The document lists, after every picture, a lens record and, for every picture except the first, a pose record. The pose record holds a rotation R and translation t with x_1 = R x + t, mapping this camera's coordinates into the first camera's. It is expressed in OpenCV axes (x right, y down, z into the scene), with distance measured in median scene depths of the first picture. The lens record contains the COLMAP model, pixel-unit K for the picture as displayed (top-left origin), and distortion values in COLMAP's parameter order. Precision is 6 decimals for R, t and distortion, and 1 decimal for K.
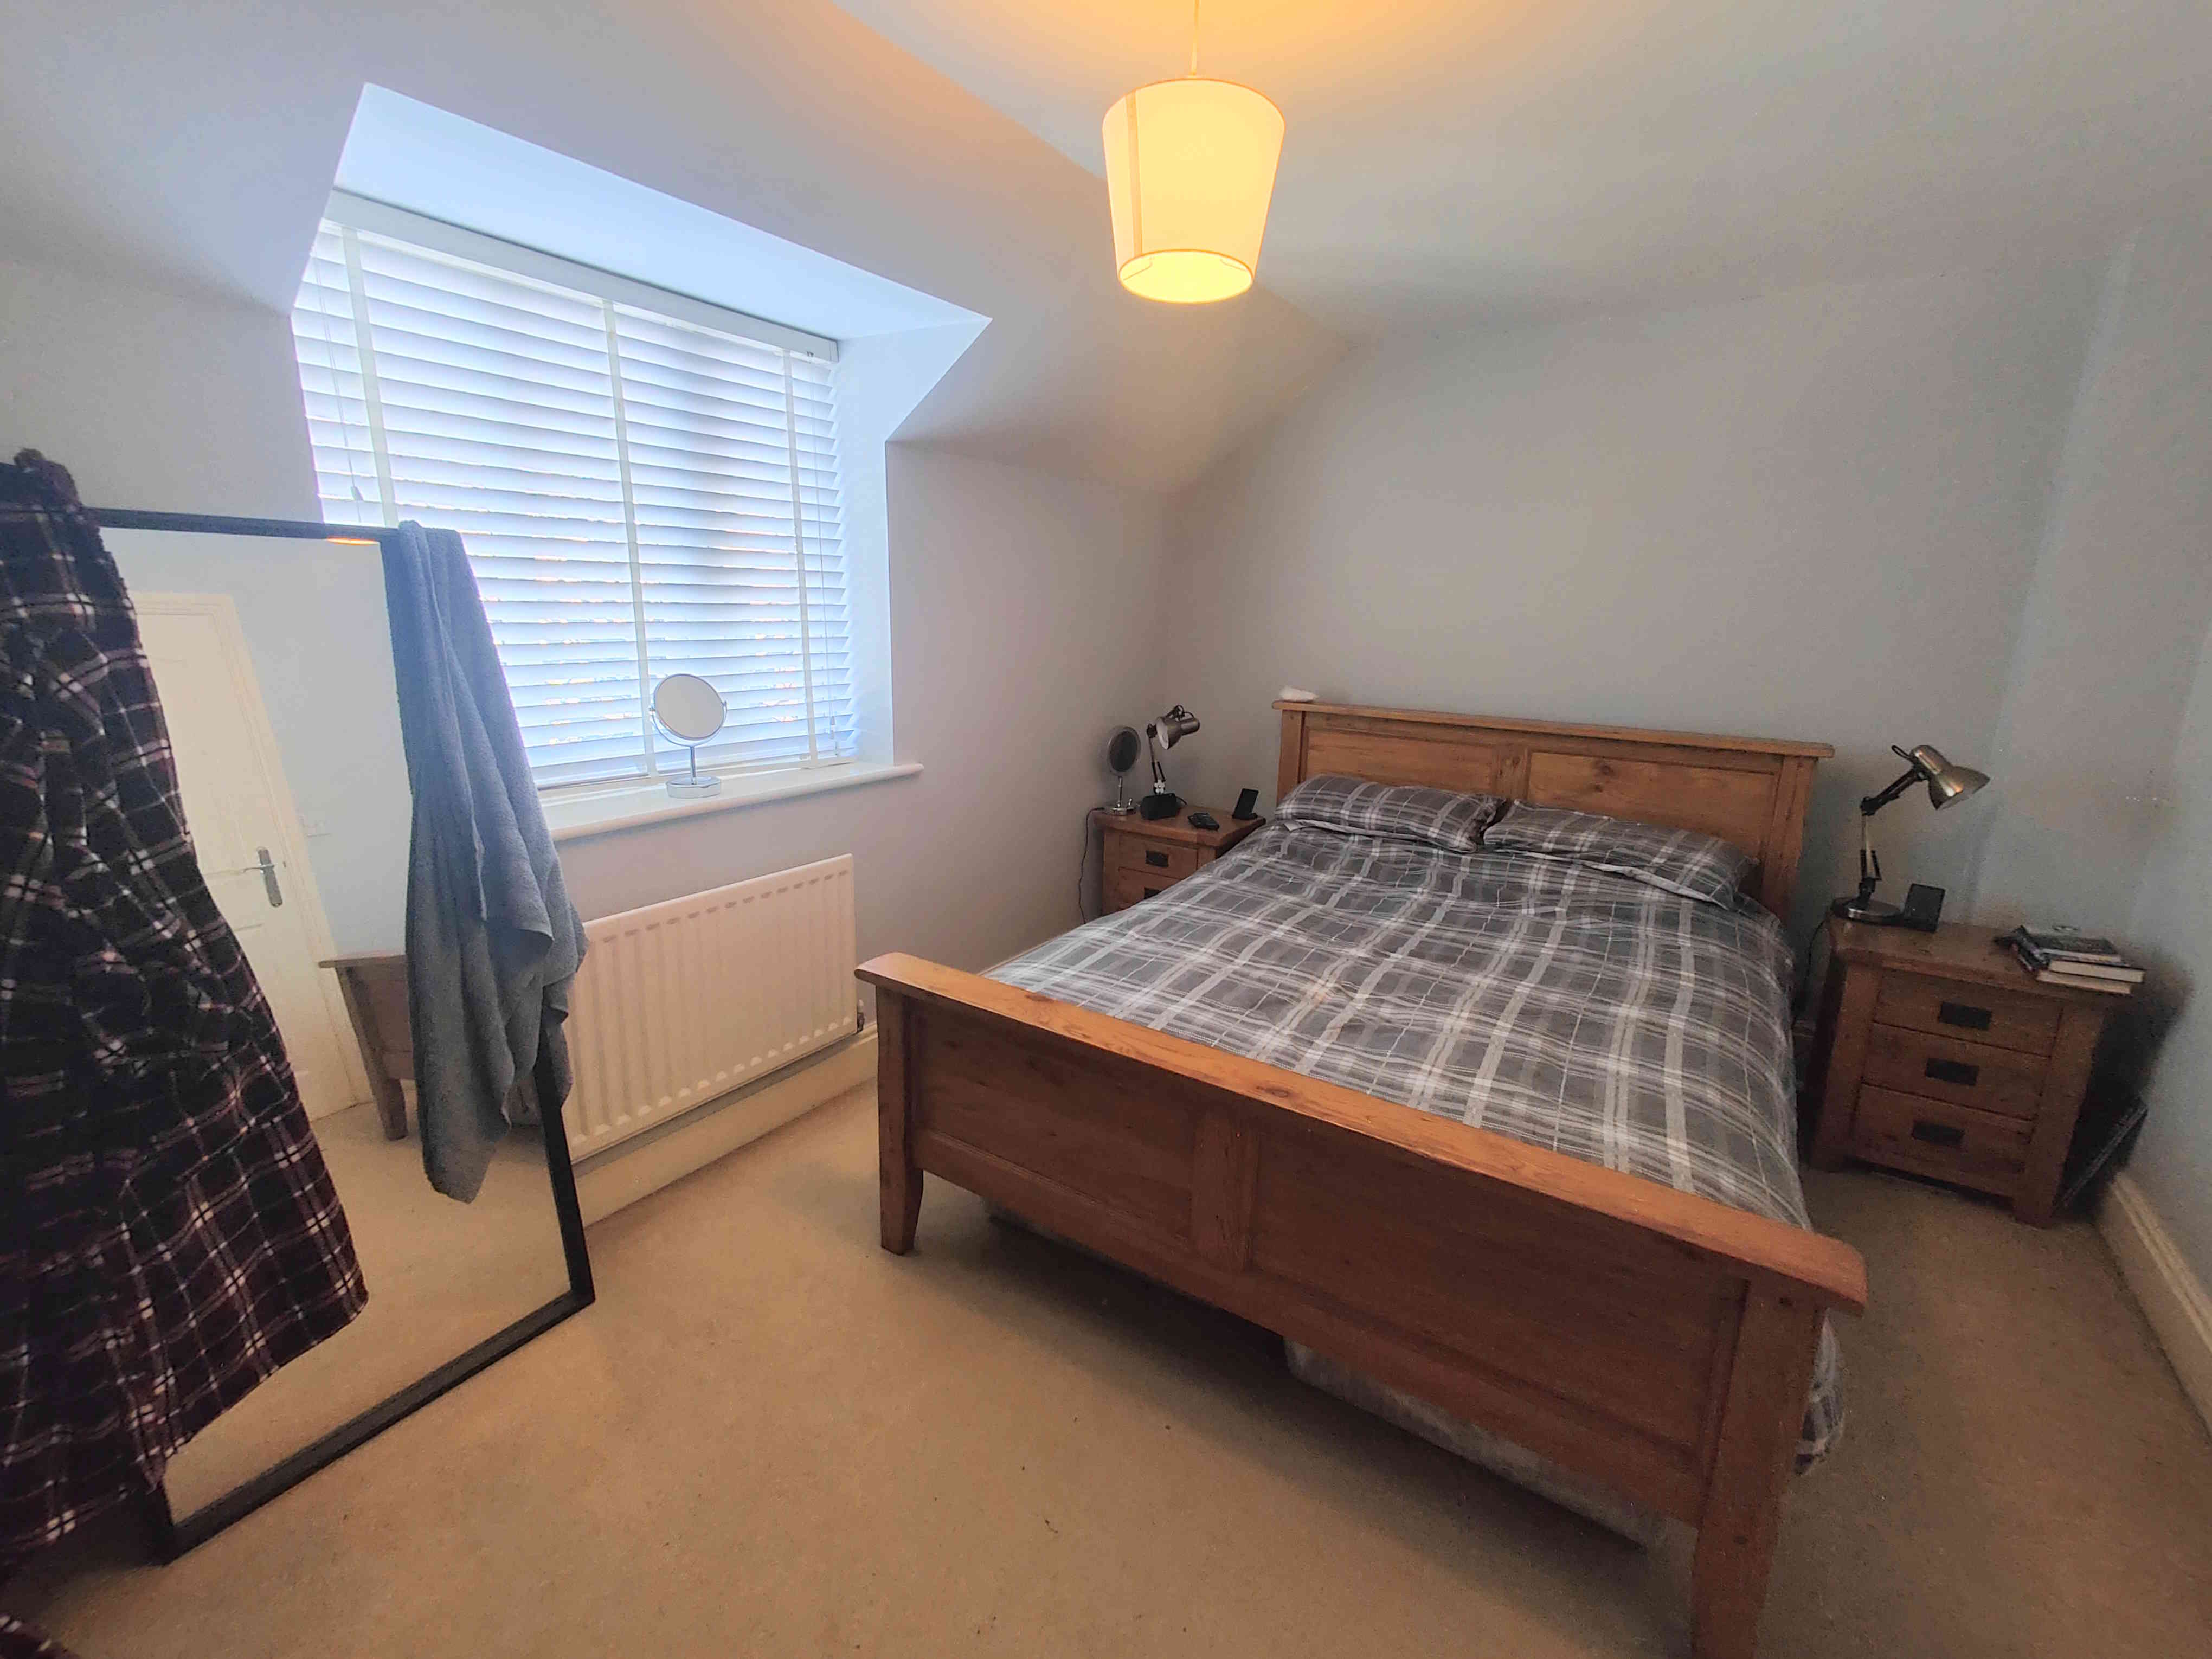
lens RADIAL K [[989.9, 0, 1109.7], [0, 989.9, 821.3], [0, 0, 1]] dist [0.002055, 0.008413]
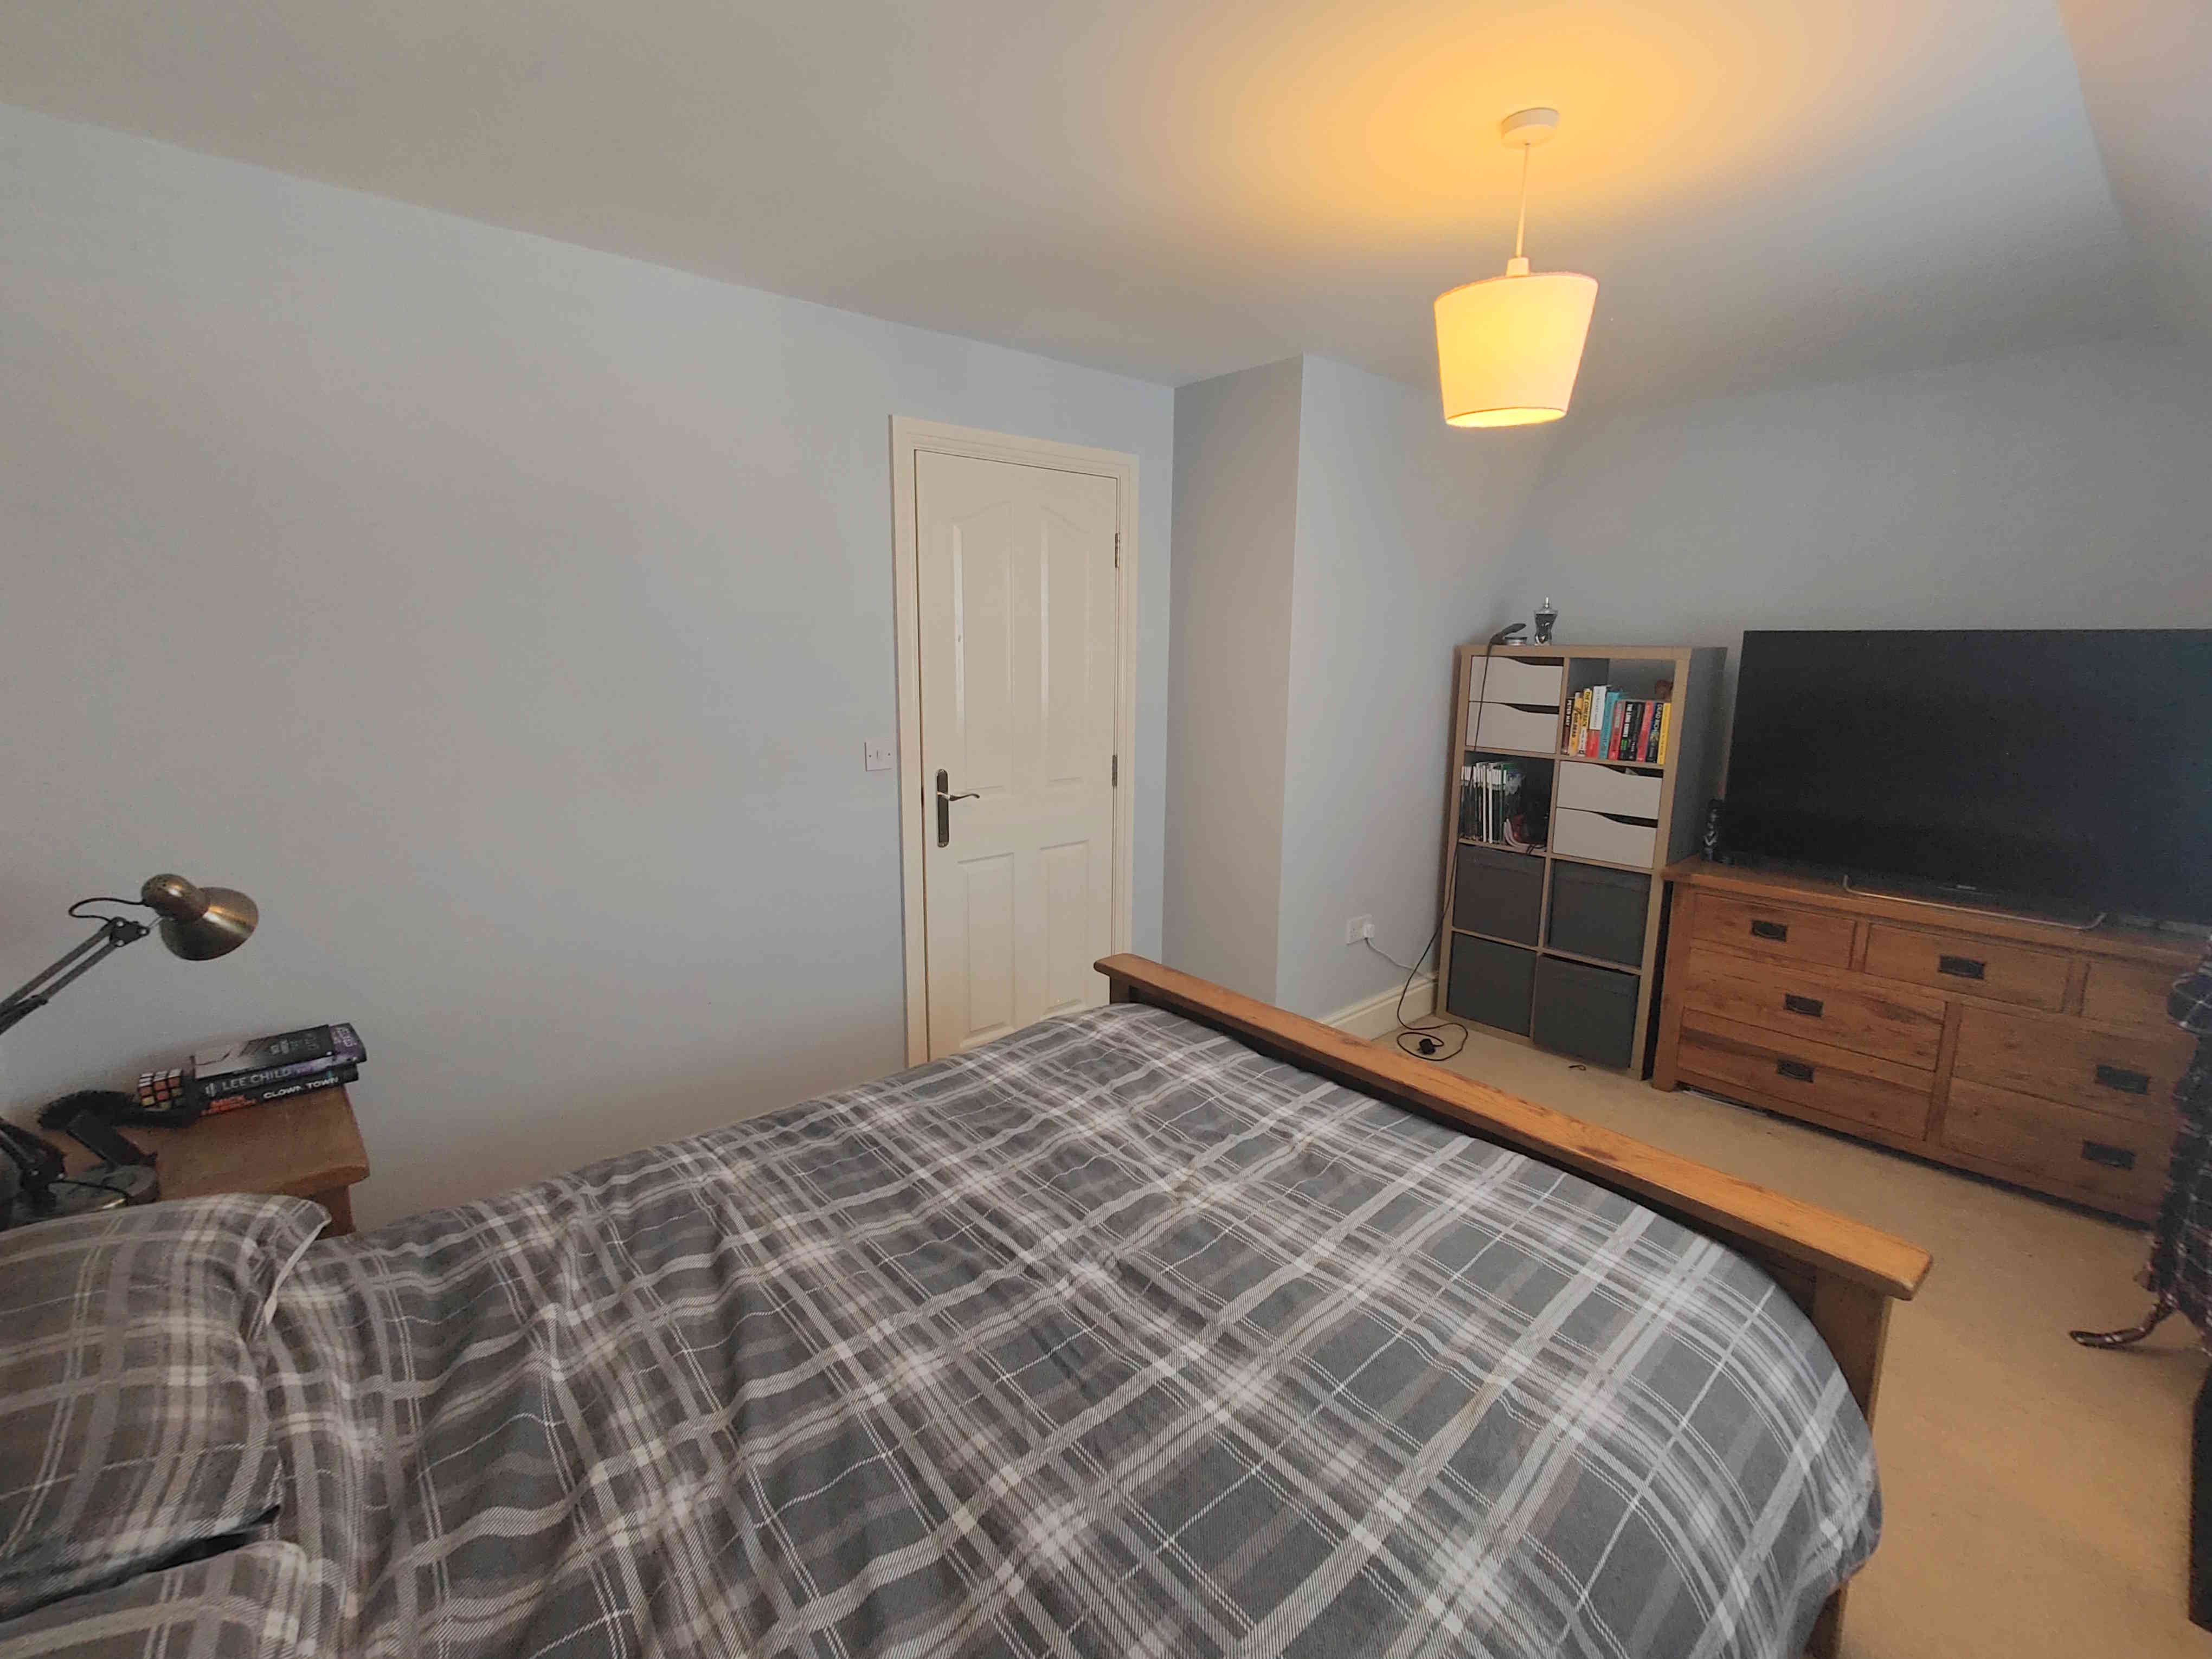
lens RADIAL K [[989.9, 0, 1109.7], [0, 989.9, 821.3], [0, 0, 1]] dist [0.002055, 0.008413]
pose [[-0.957451, -0.085960, 0.275496, 0.099832], [0.032609, 0.916273, 0.399224, -0.359510], [-0.286747, 0.391221, -0.874484, 1.447713]]
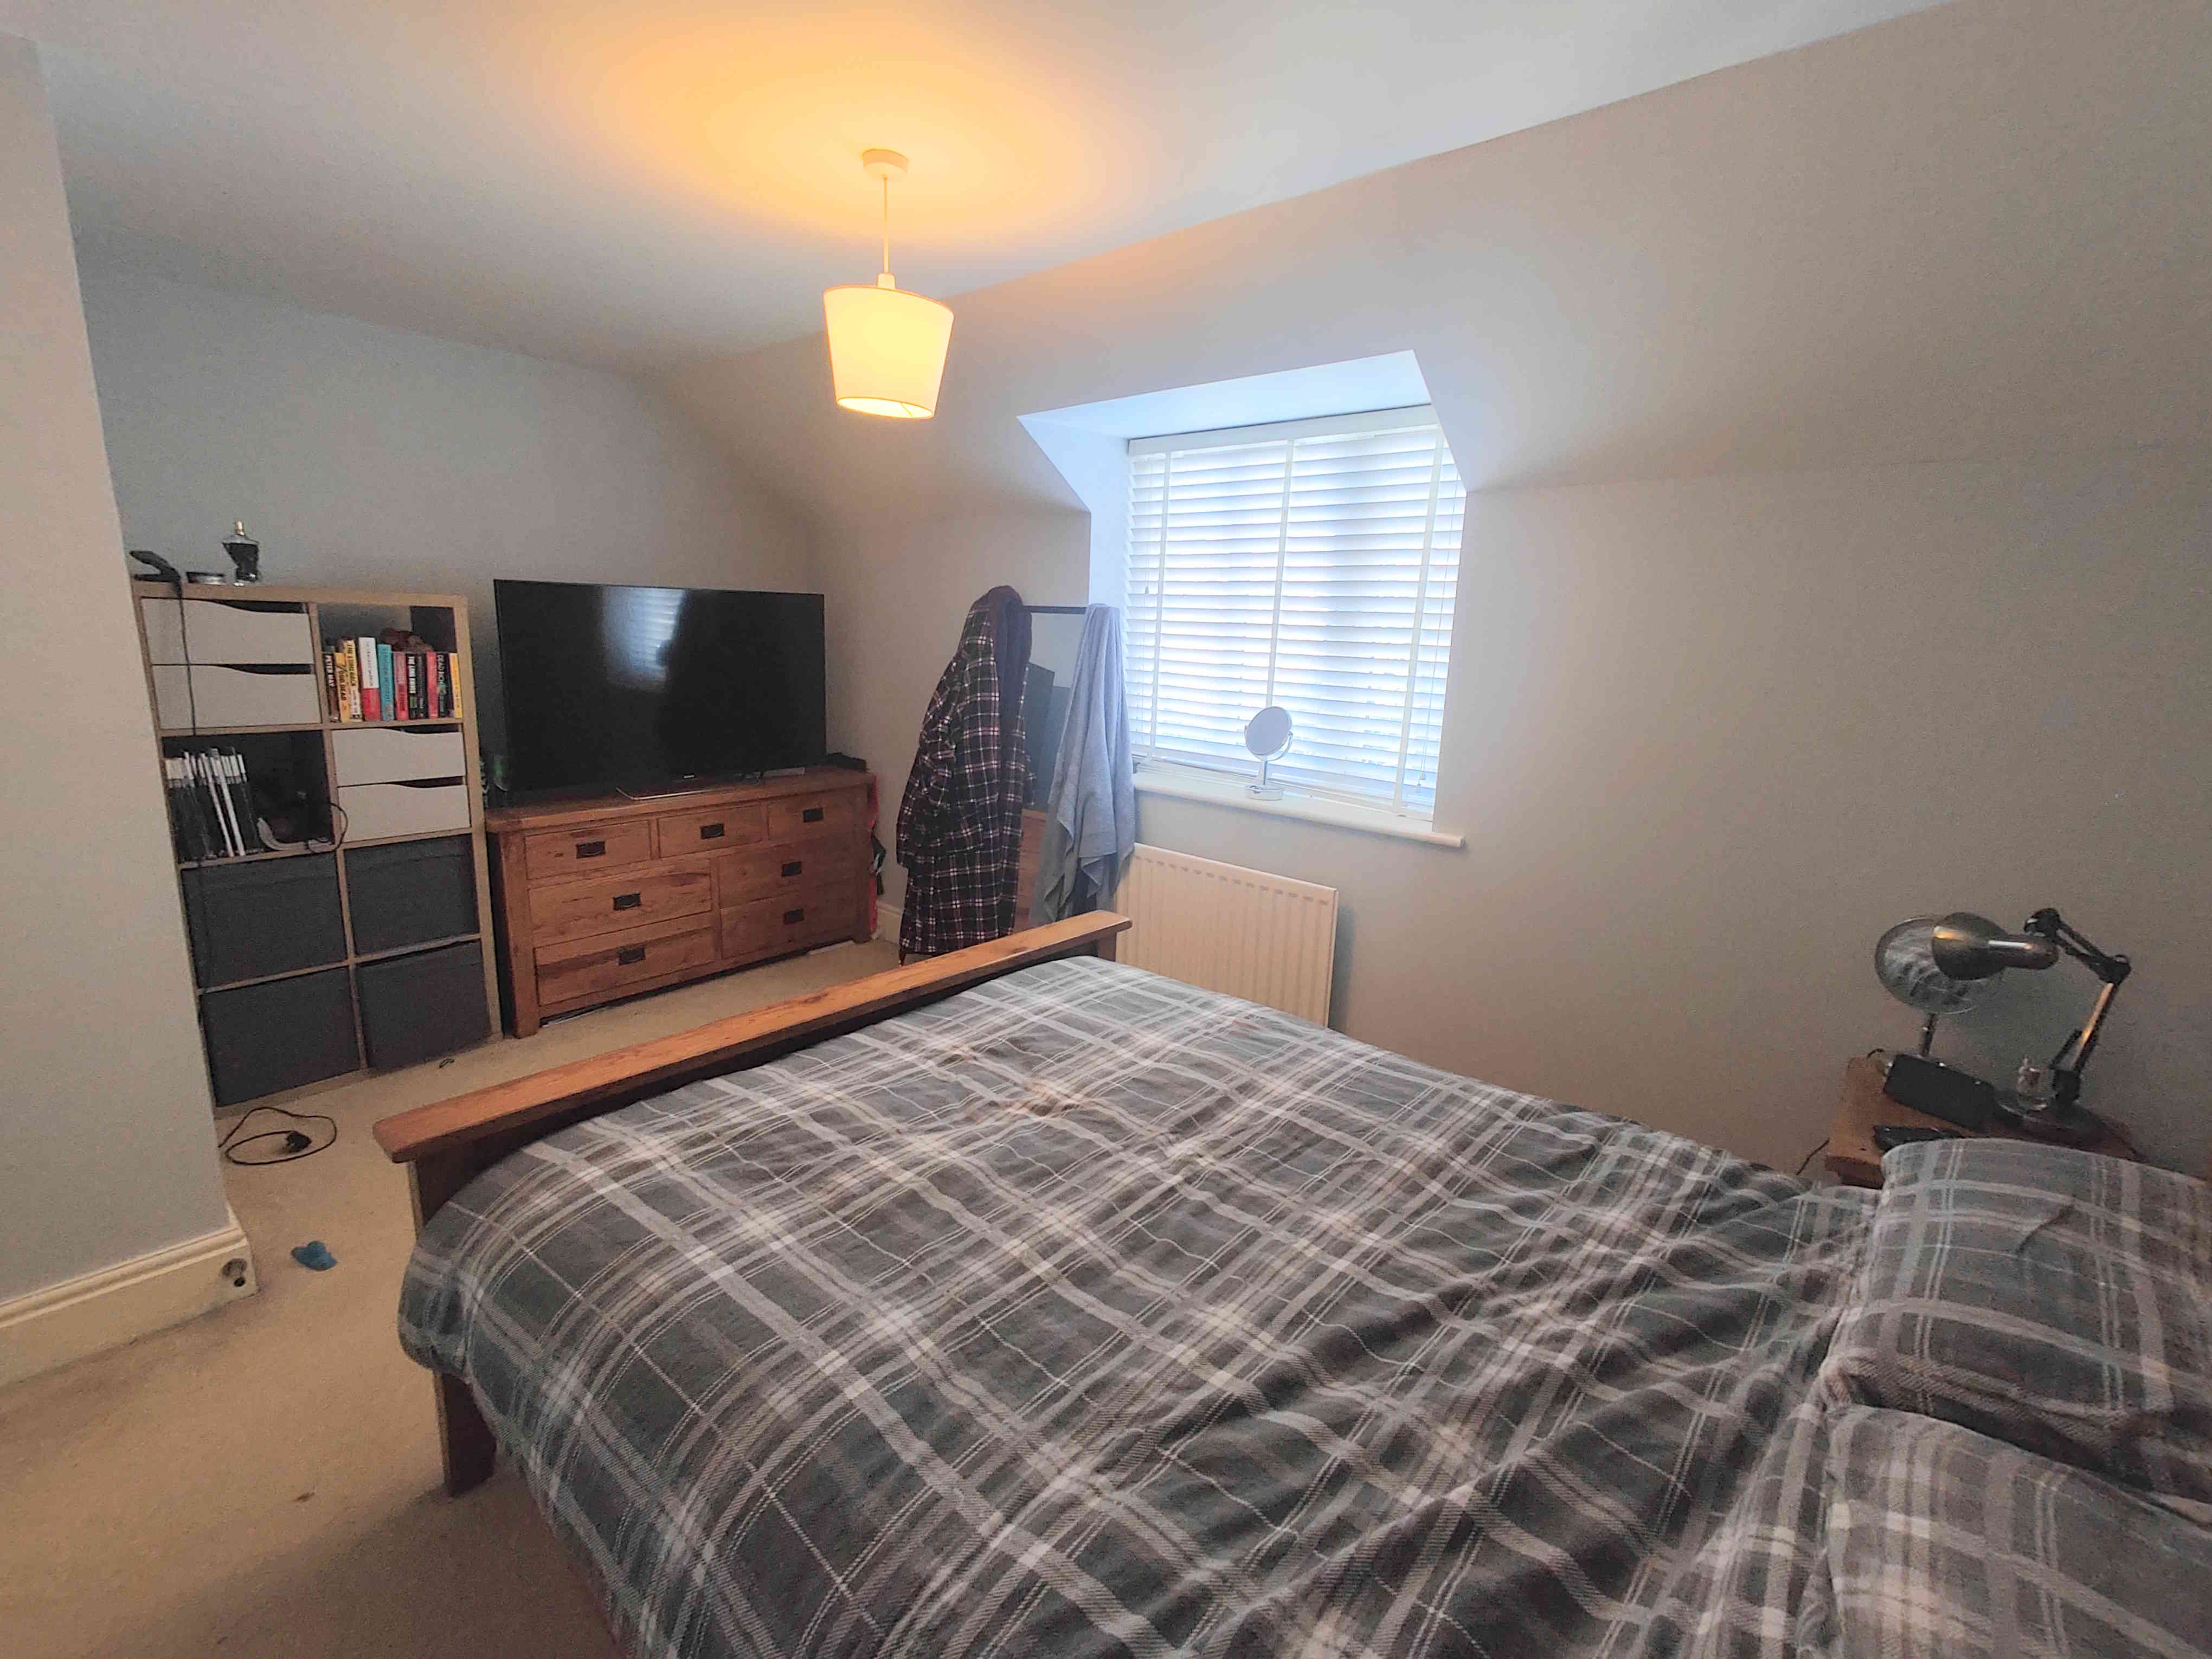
lens RADIAL K [[977.1, 0, 1103.0], [0, 977.1, 817.0], [0, 0, 1]] dist [0.000157, 0.007635]
pose [[-0.150948, 0.164043, -0.974836, 0.912813], [-0.260335, 0.944727, 0.199288, -0.213902], [0.953646, 0.283866, -0.099899, 0.974276]]
